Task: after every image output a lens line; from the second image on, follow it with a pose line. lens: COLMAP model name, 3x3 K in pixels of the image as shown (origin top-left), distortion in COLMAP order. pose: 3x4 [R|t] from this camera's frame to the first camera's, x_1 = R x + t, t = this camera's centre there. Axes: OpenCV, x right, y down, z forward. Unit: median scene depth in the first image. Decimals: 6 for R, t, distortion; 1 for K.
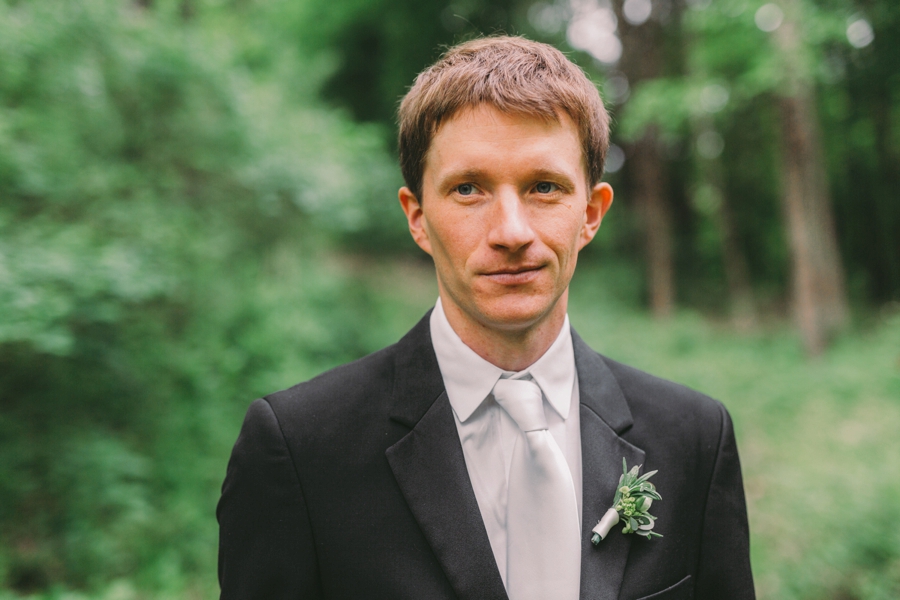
lens RADIAL K [[1297.8, 0, 450.2], [0, 1297.8, 298.7], [0, 0, 1]] dist [-0.057395, 0.000000]
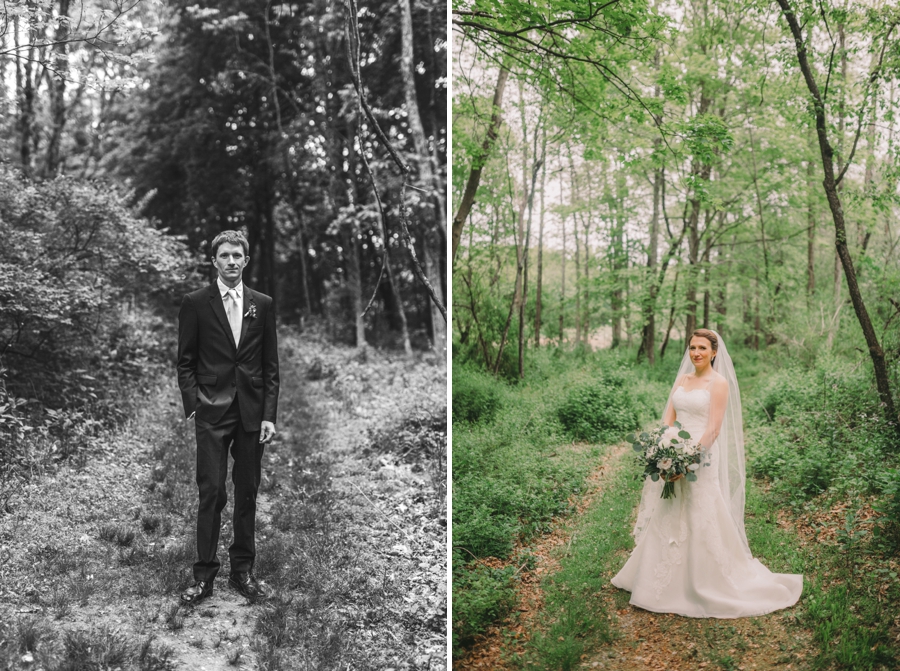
lens RADIAL K [[1261.9, 0, 449.4], [0, 1261.9, 336.0], [0, 0, 1]] dist [-0.013660, 0.000000]
pose [[0.978523, 0.026192, 0.204468, -0.148540], [-0.005702, 0.994955, -0.100160, 0.844827], [-0.206060, 0.096843, 0.973735, -4.759220]]
